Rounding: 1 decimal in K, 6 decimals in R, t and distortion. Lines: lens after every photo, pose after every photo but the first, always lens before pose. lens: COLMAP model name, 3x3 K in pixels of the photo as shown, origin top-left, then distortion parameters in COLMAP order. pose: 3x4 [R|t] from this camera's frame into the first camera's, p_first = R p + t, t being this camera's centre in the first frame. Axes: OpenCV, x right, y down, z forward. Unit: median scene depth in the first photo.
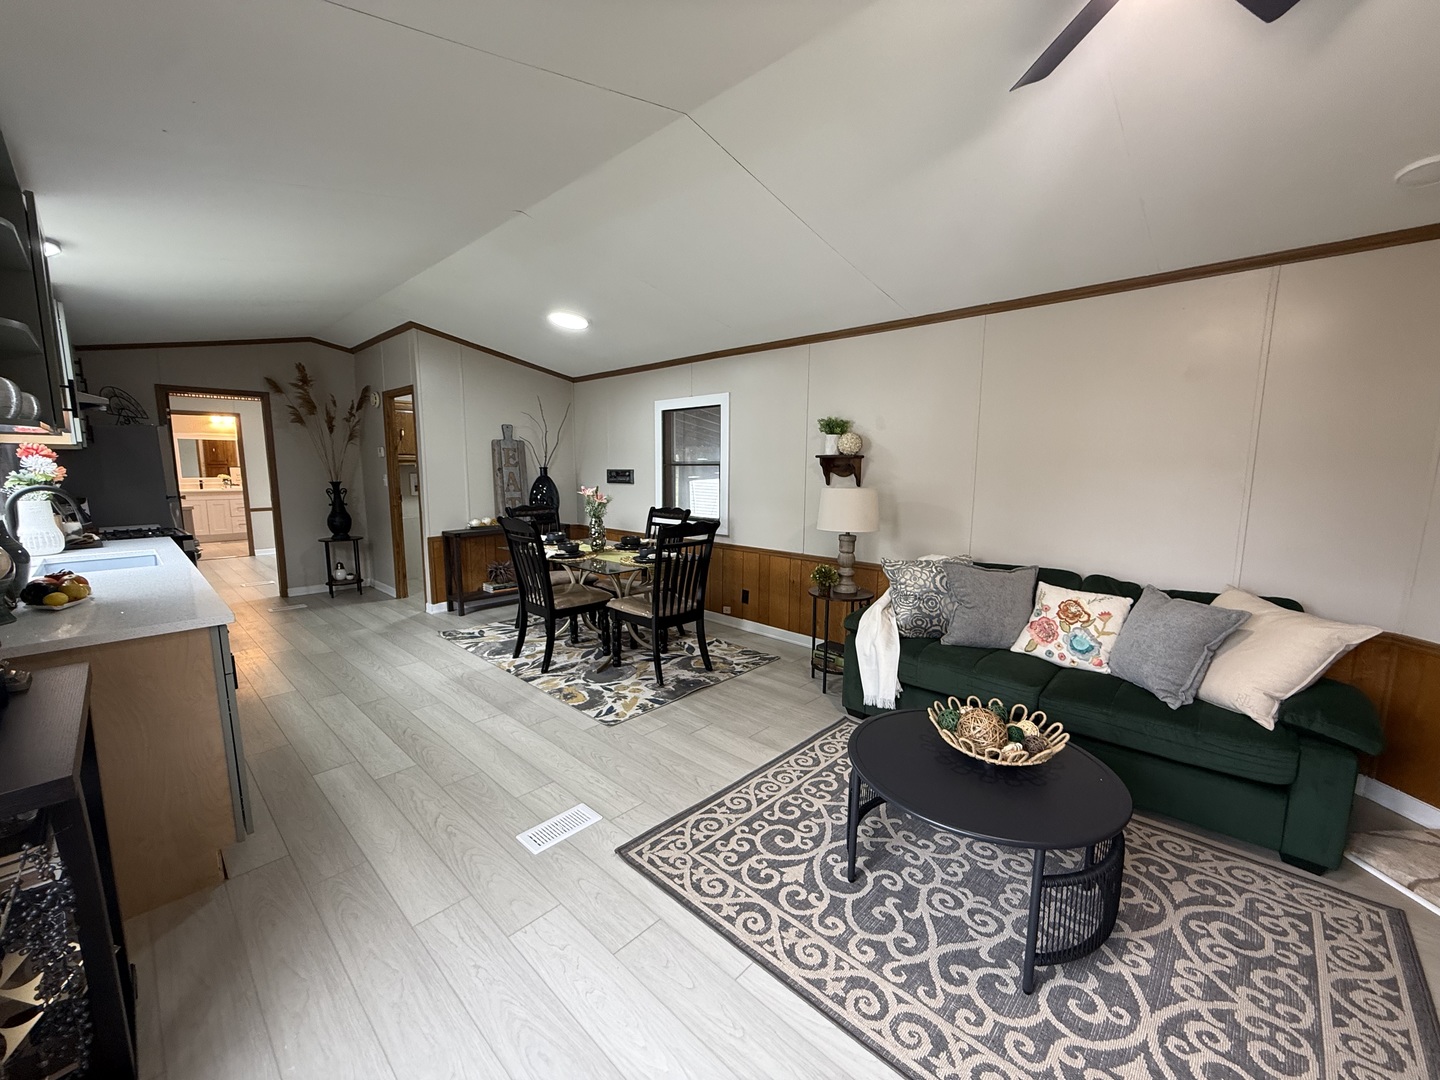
lens RADIAL K [[574.8, 0, 716.1], [0, 574.8, 542.6], [0, 0, 1]] dist [-0.000904, 0.000479]
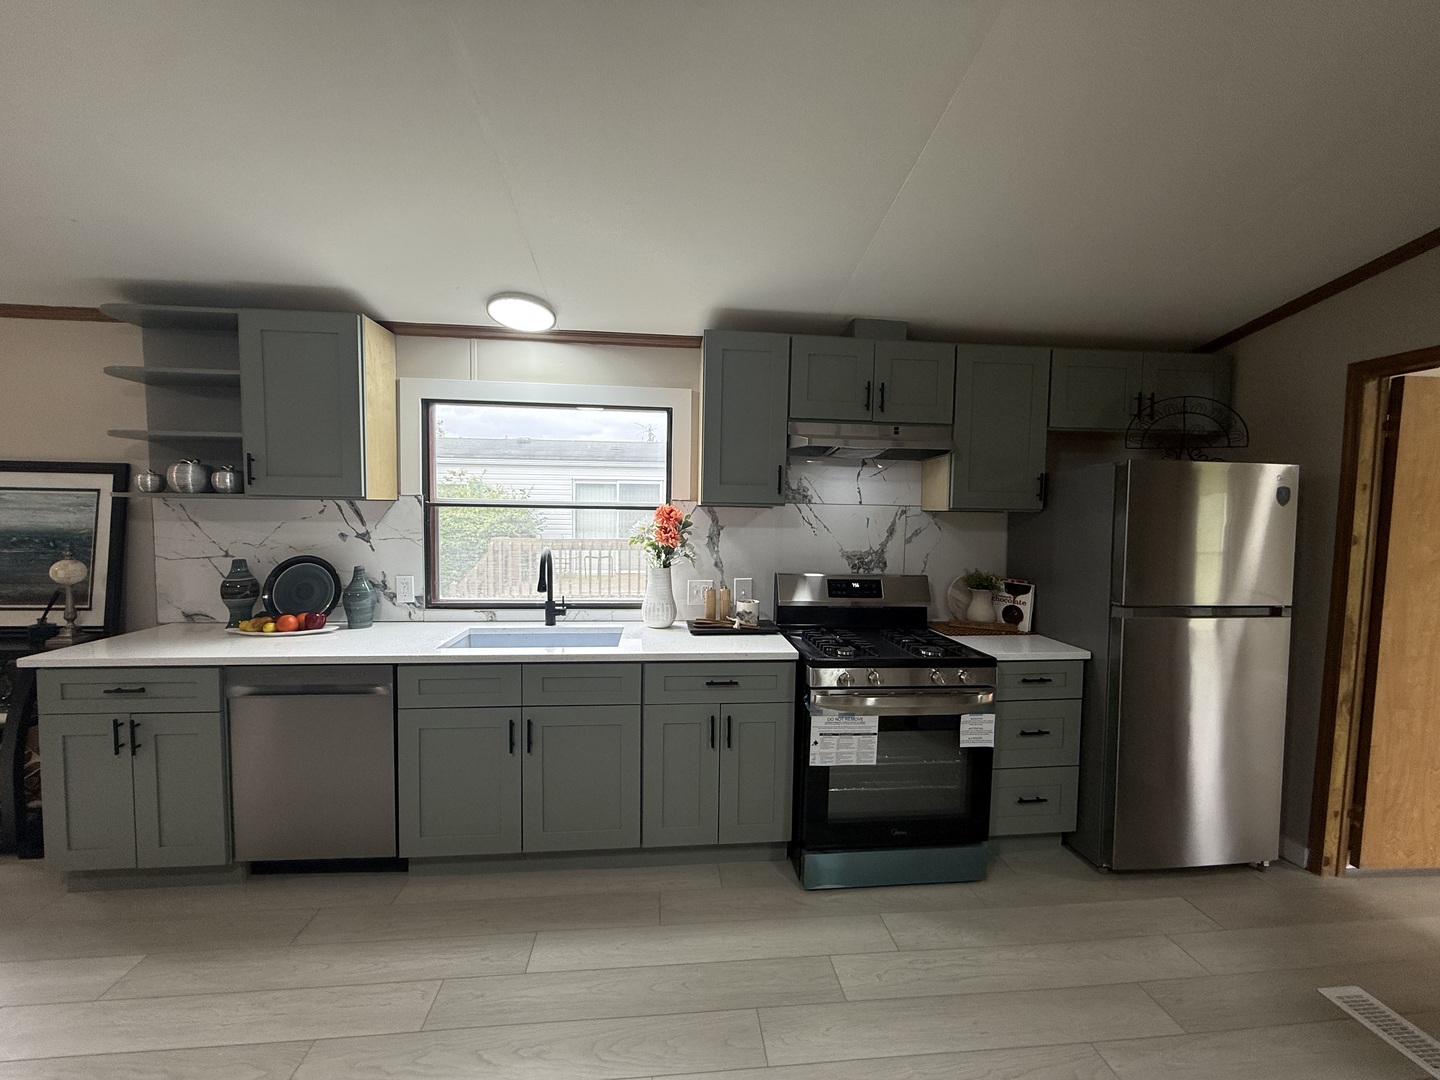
lens RADIAL K [[574.8, 0, 724.6], [0, 574.8, 542.6], [0, 0, 1]] dist [-0.000904, 0.000479]
pose [[-0.653811, 0.031028, -0.756021, -0.589876], [-0.119439, 0.982400, 0.143611, -0.267525], [0.747171, 0.184193, -0.638598, 1.737344]]
